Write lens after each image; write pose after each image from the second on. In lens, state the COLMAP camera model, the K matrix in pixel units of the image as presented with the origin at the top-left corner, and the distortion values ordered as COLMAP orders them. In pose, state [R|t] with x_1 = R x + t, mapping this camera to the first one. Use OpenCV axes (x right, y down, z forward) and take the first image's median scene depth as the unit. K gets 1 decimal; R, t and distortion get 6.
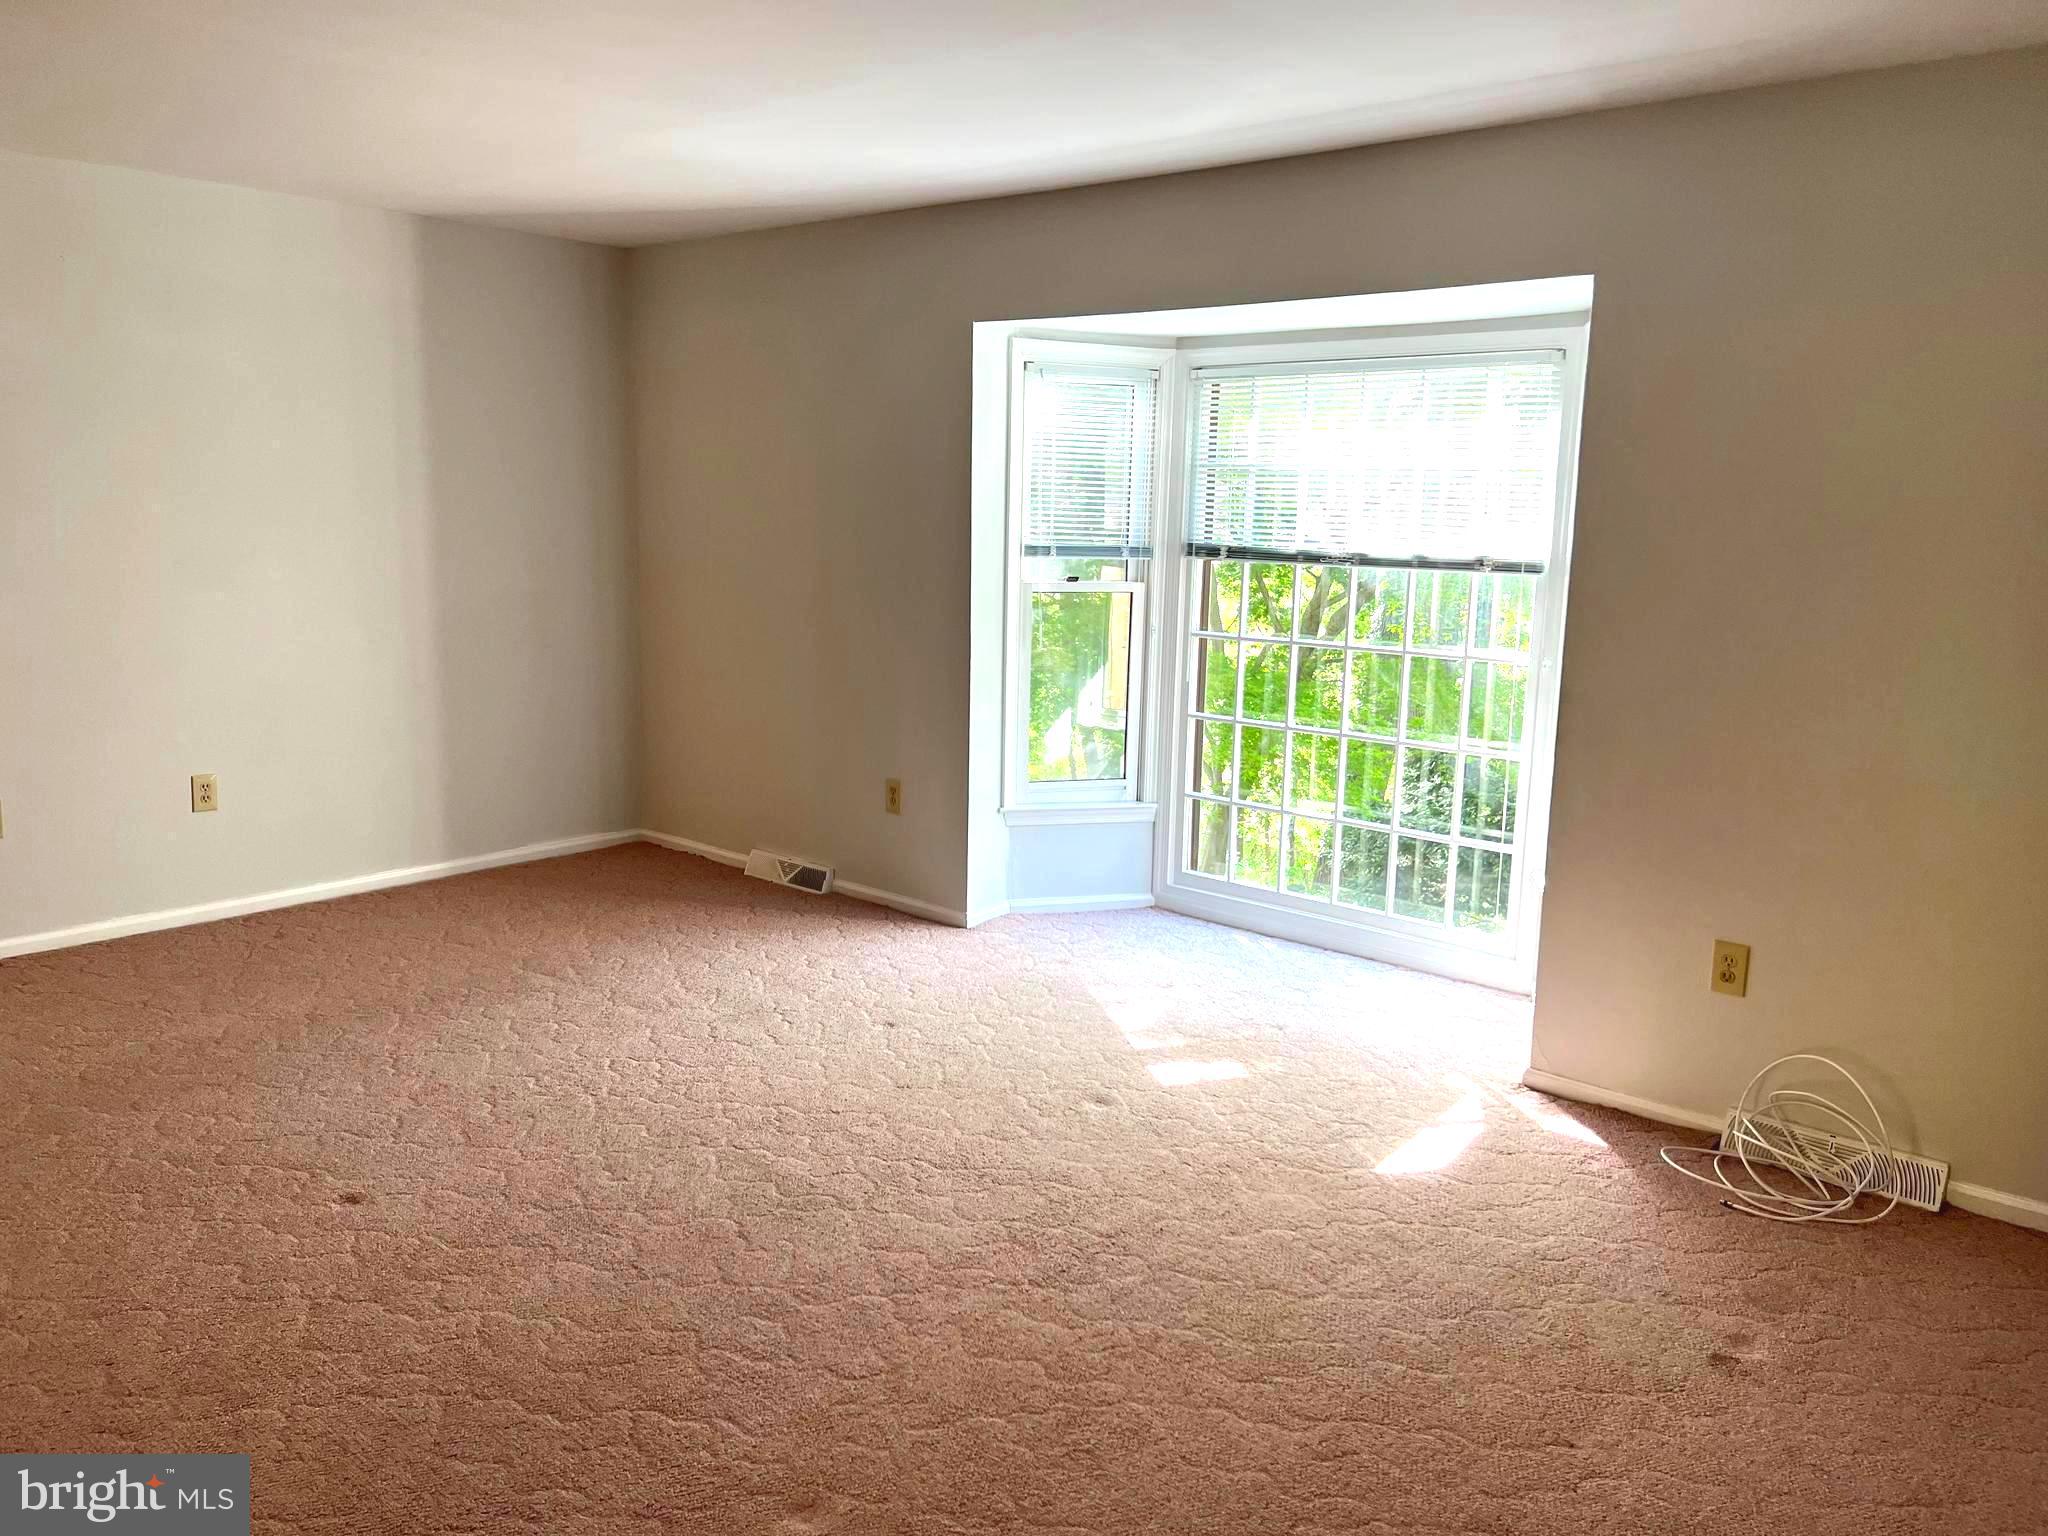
lens RADIAL K [[1529.2, 0, 1025.7], [0, 1529.2, 763.9], [0, 0, 1]] dist [0.043697, -0.058481]
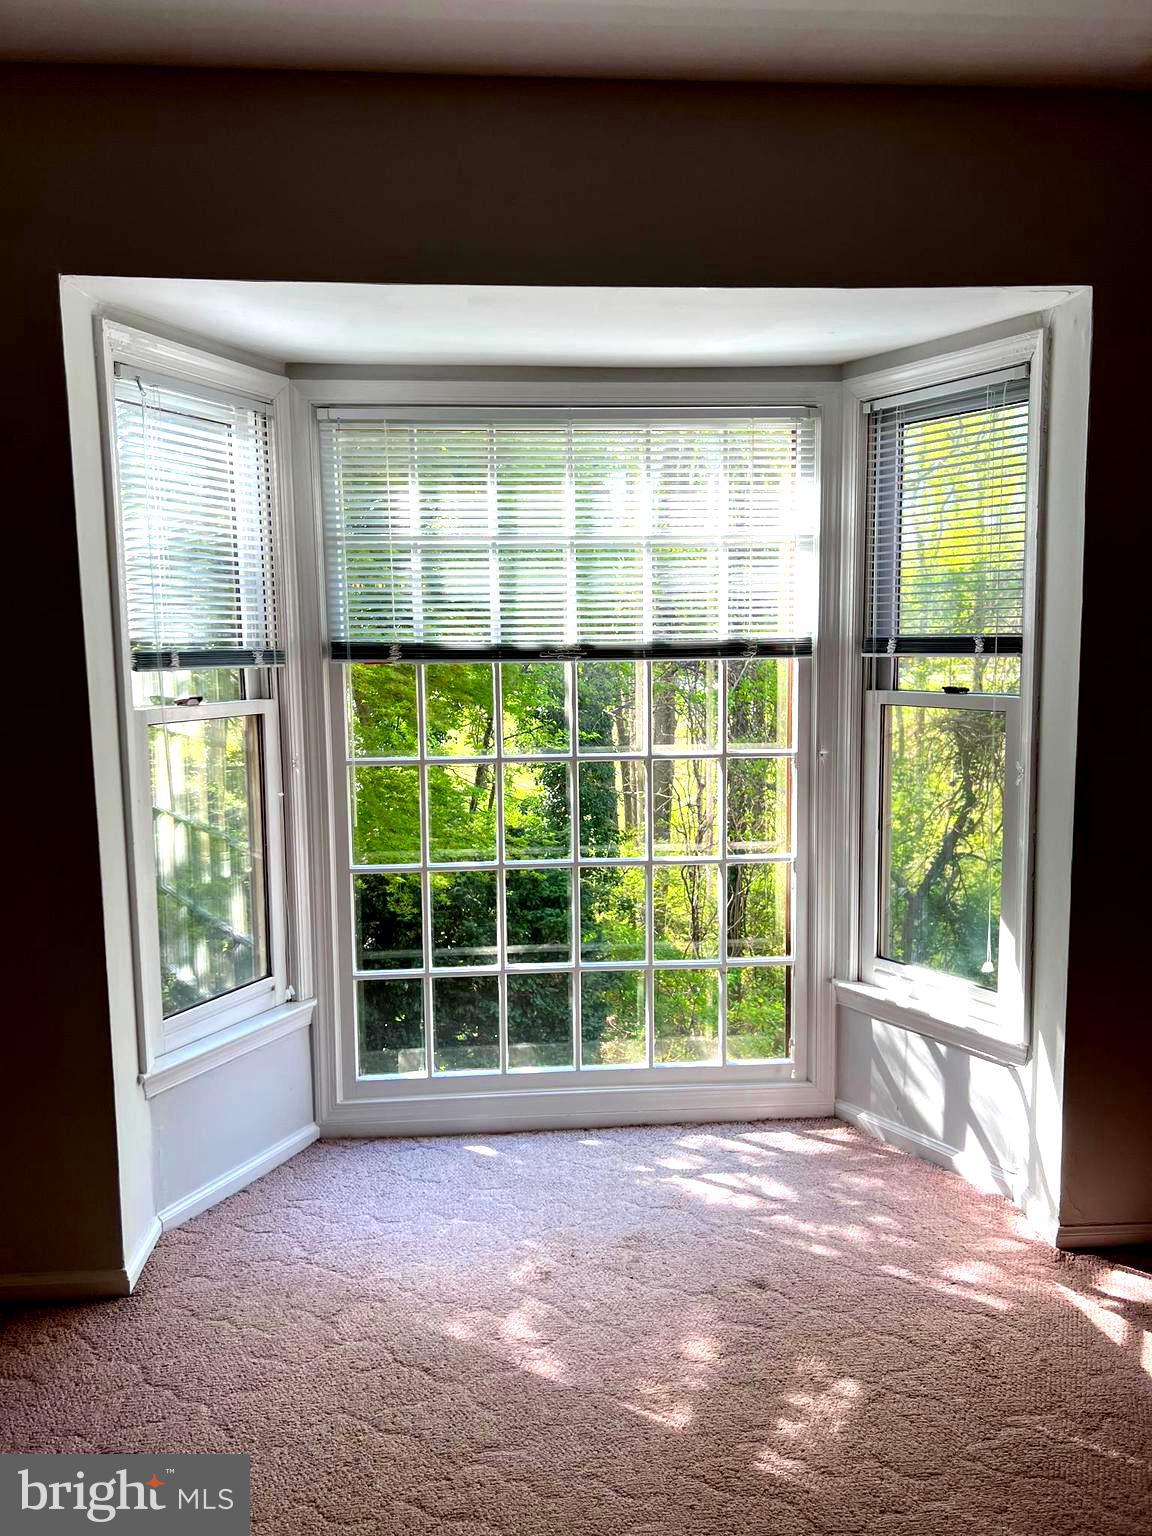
lens RADIAL K [[1146.9, 0, 579.6], [0, 1146.9, 757.7], [0, 0, 1]] dist [0.043697, -0.058481]
pose [[0.695800, -0.107623, 0.710126, -0.214965], [0.147764, 0.989009, 0.005105, -0.075985], [-0.702871, 0.101379, 0.704056, 0.544182]]
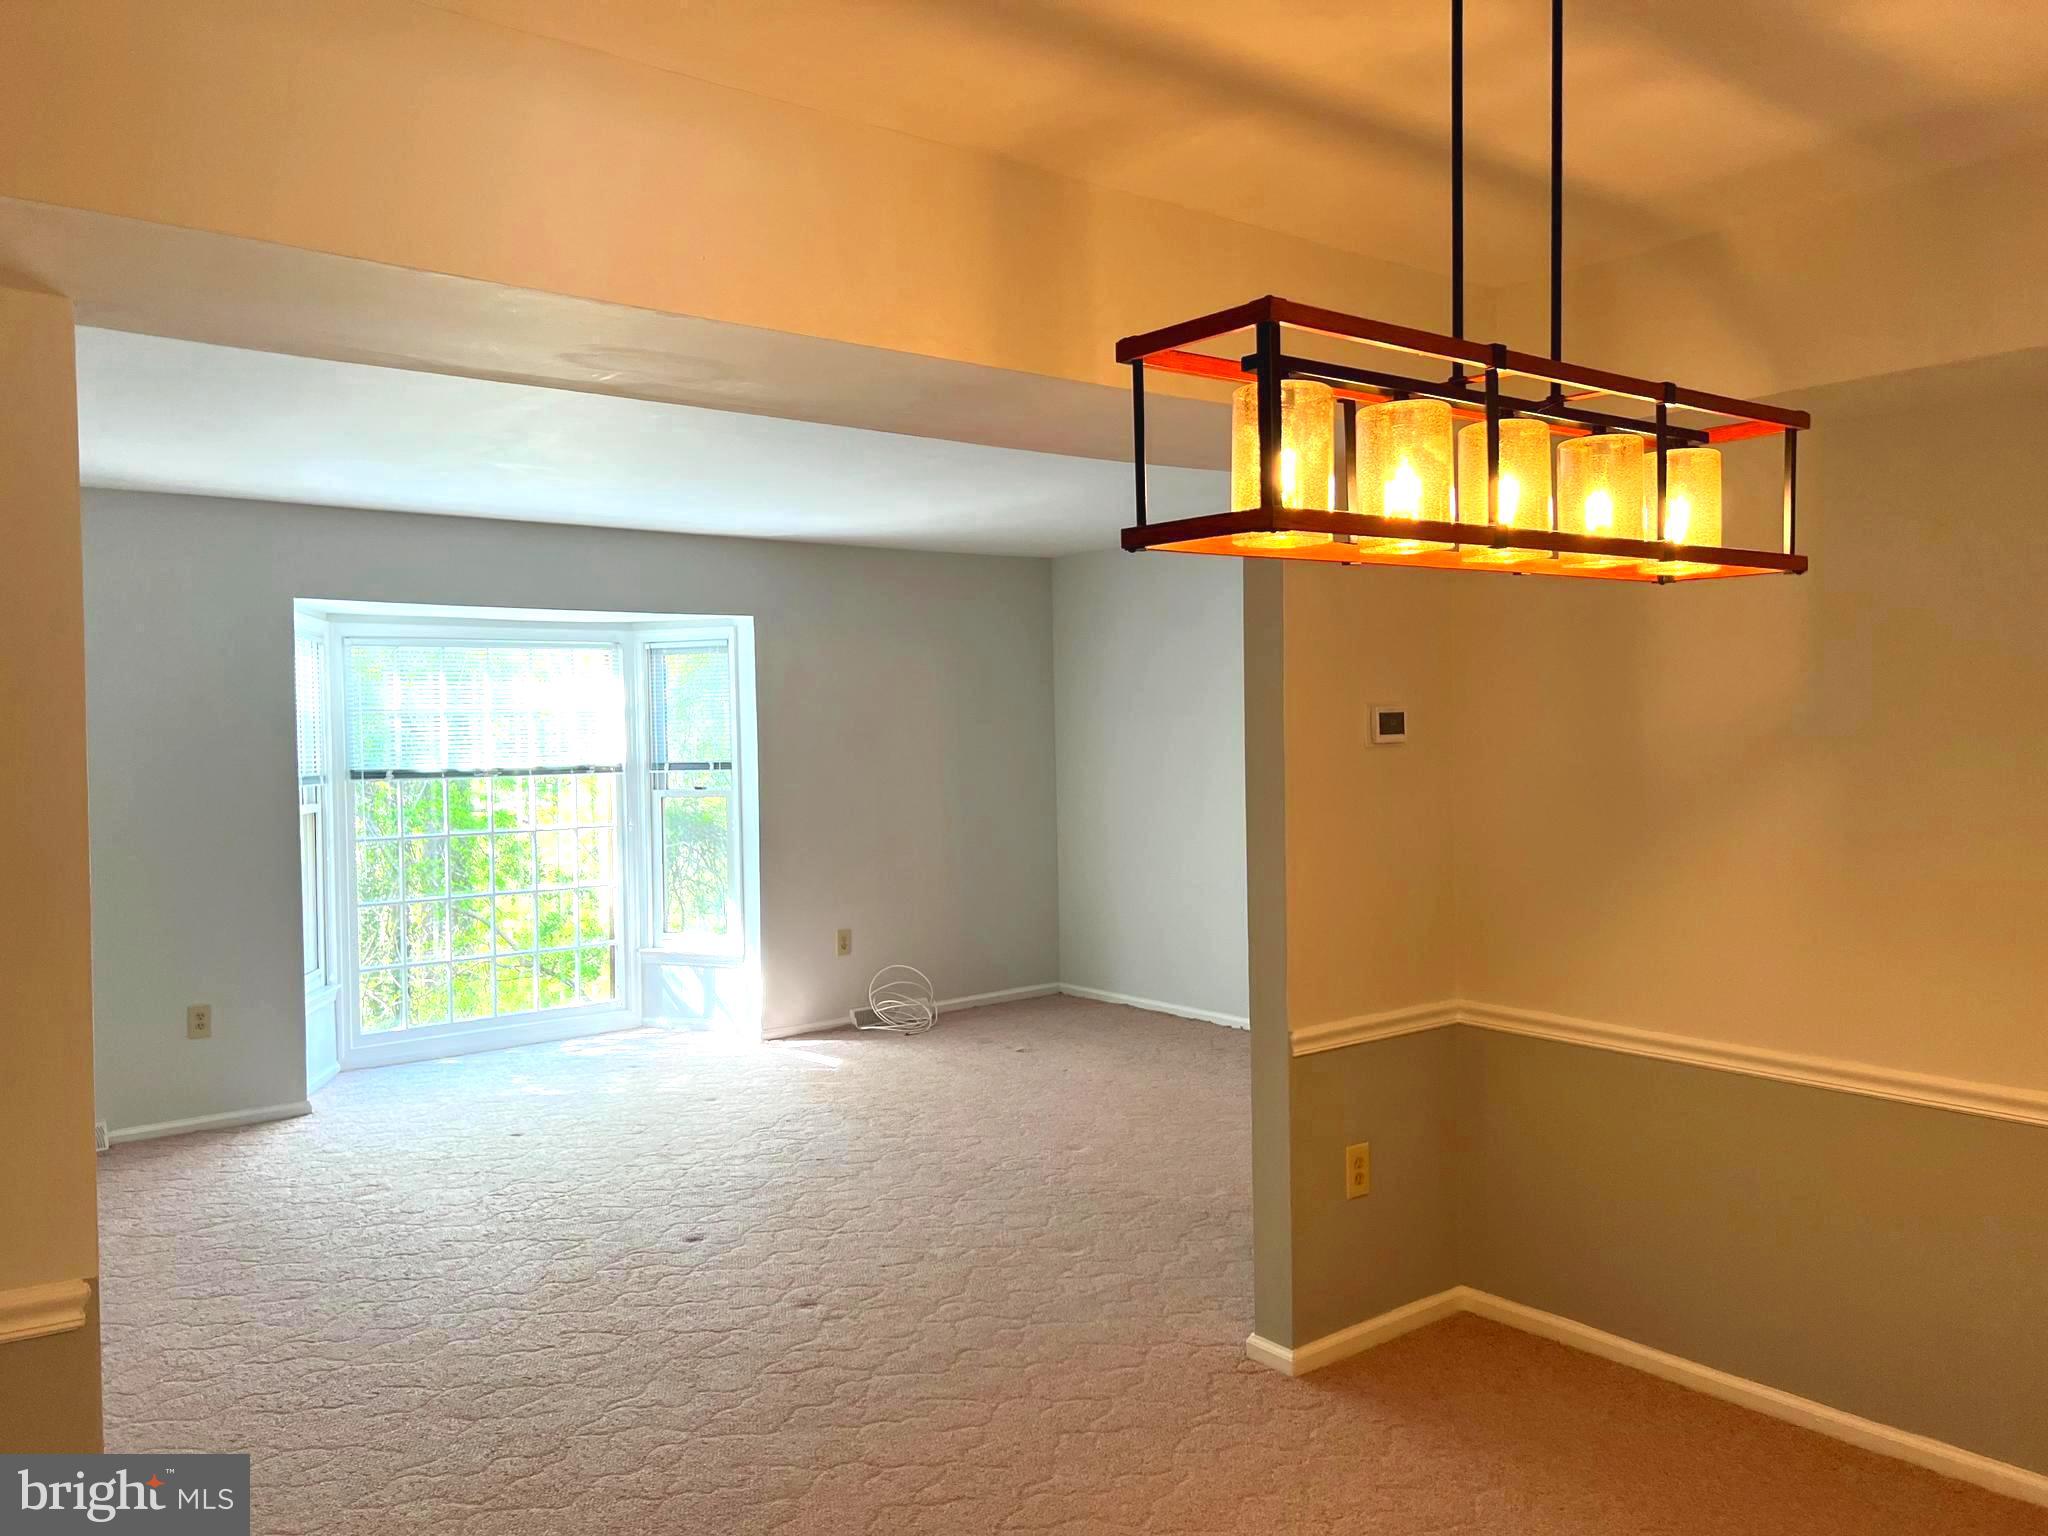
lens RADIAL K [[1529.2, 0, 1042.6], [0, 1529.2, 750.9], [0, 0, 1]] dist [0.043697, -0.058481]
pose [[0.155826, -0.040356, 0.986960, -1.088162], [0.186461, 0.982404, 0.010731, -0.068154], [-0.970026, 0.182357, 0.160609, 0.241478]]
